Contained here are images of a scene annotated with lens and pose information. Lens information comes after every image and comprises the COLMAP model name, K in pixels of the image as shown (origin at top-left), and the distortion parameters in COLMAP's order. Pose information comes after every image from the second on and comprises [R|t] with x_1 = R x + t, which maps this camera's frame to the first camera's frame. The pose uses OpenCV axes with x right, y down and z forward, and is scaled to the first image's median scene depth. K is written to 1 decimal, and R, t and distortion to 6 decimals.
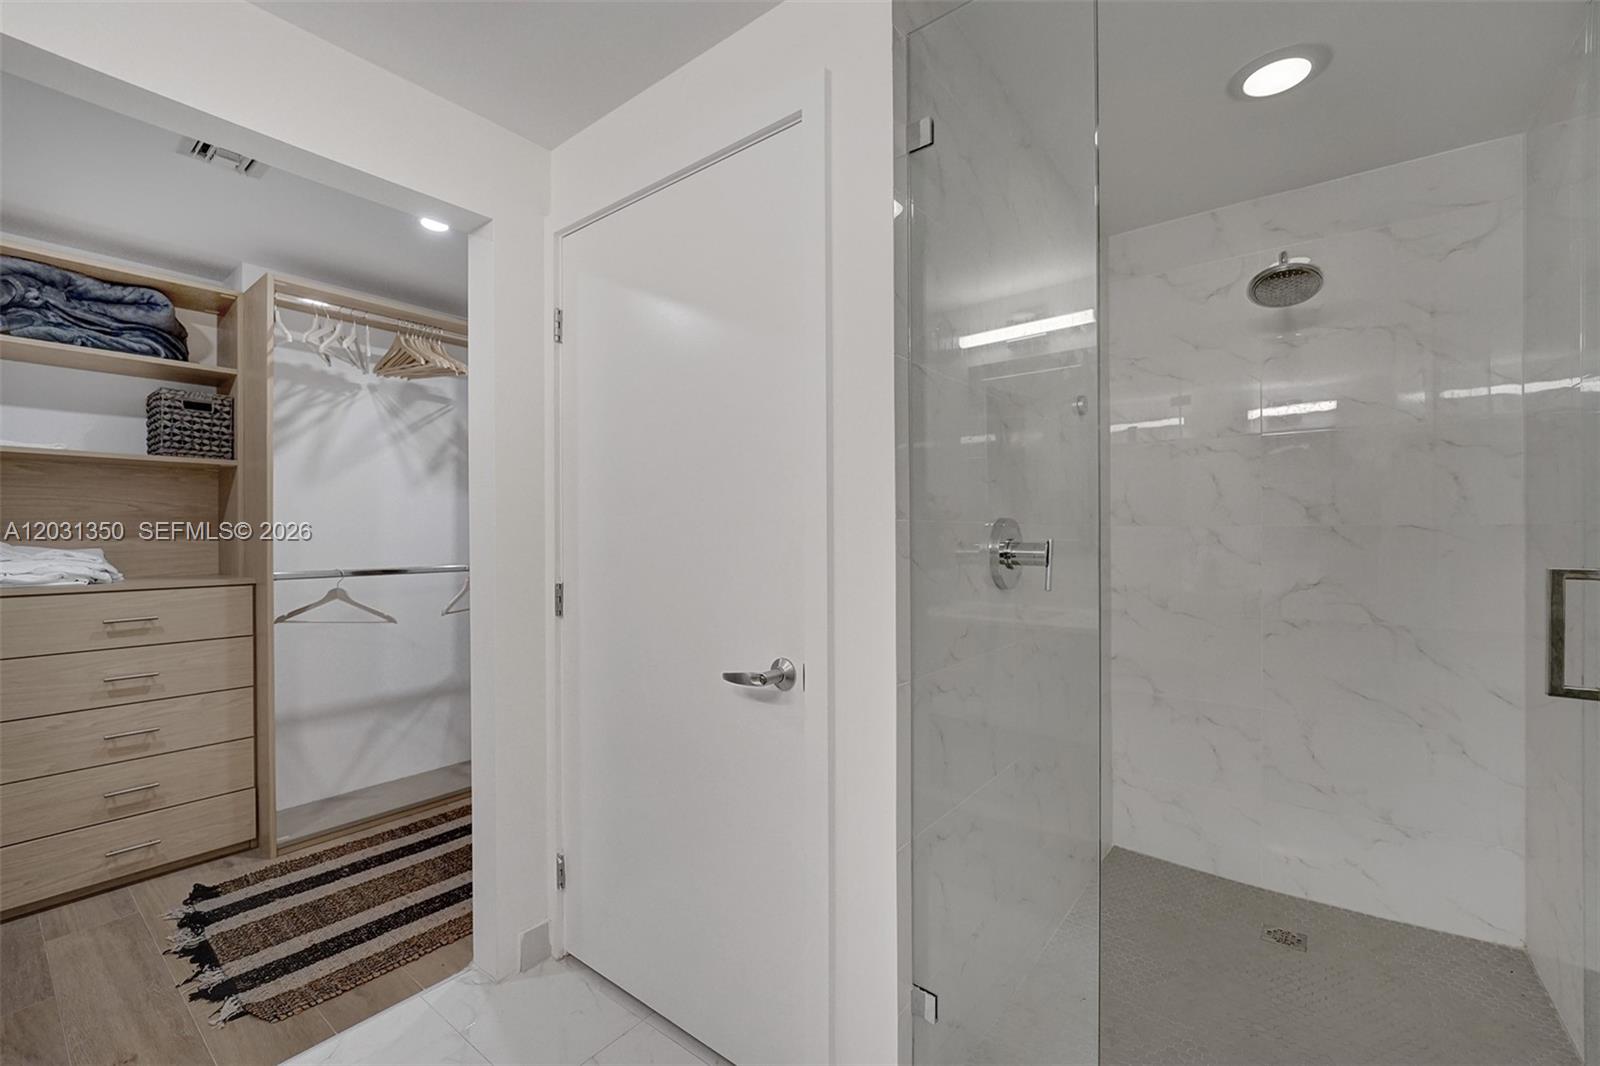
lens RADIAL K [[673.1, 0, 689.8], [0, 673.1, 511.5], [0, 0, 1]] dist [-0.030924, 0.004731]
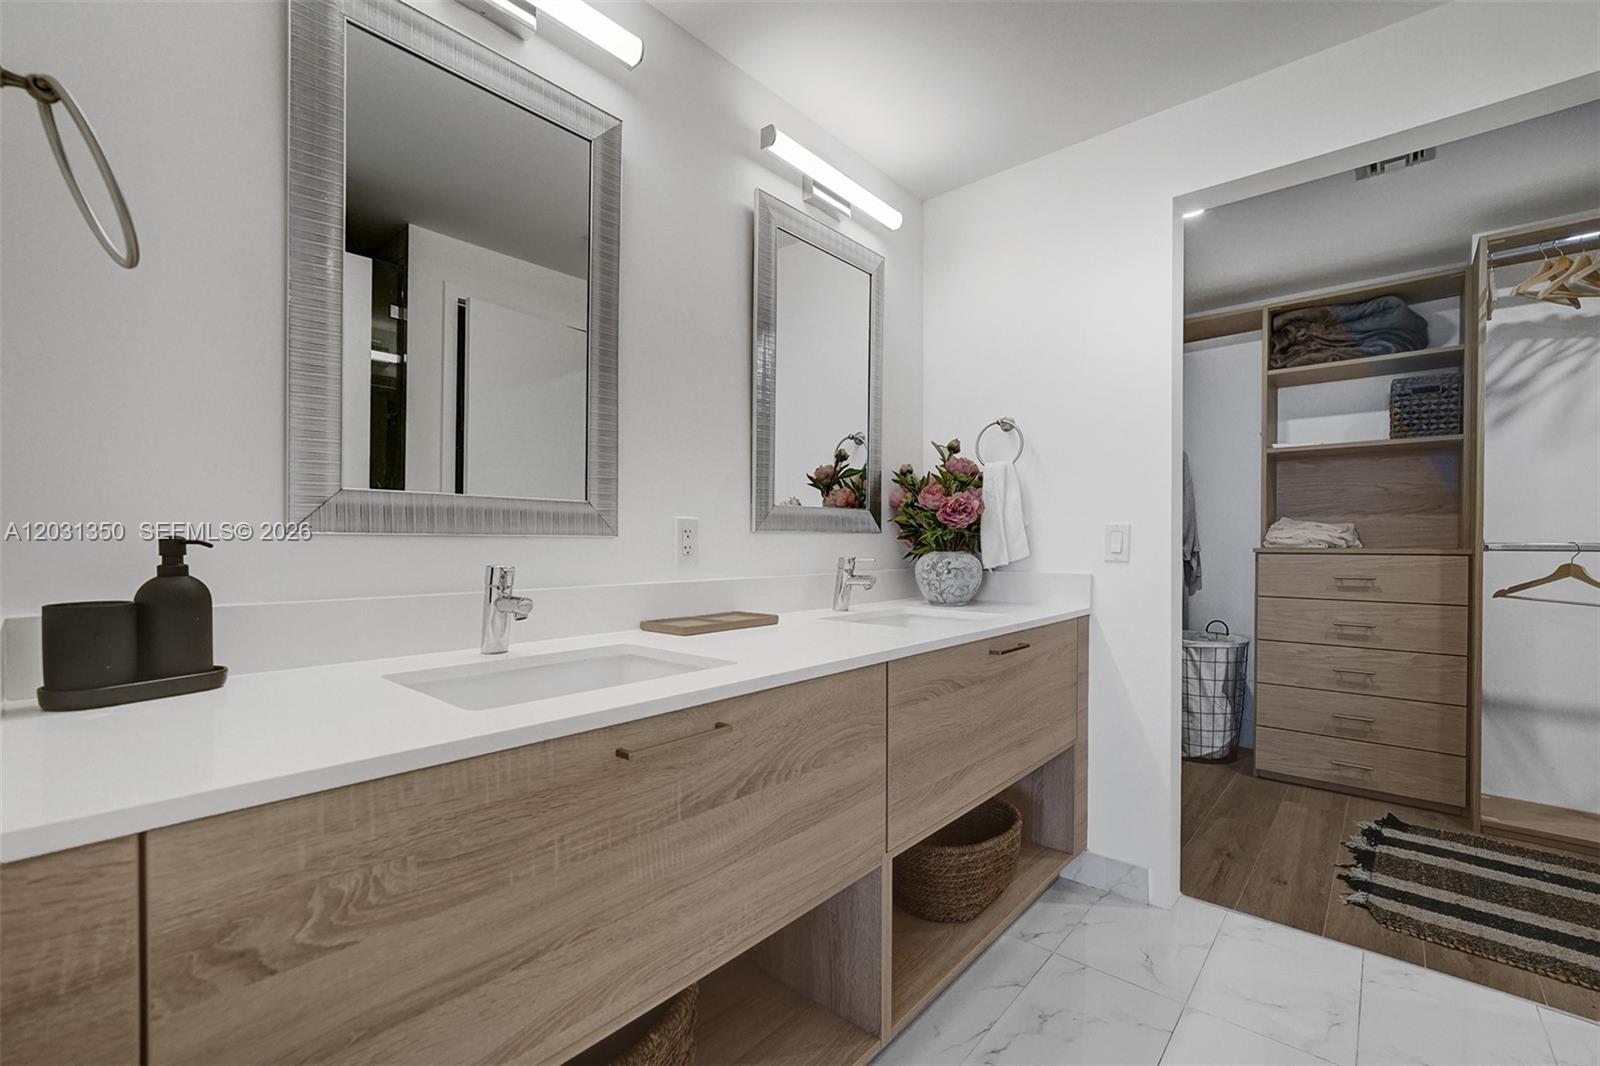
lens RADIAL K [[673.1, 0, 801.3], [0, 673.1, 542.6], [0, 0, 1]] dist [-0.030924, 0.004731]
pose [[-0.071017, 0.005560, -0.997460, 0.414986], [0.007188, 0.999961, 0.005062, 0.081772], [0.997449, -0.006810, -0.071054, 0.067624]]
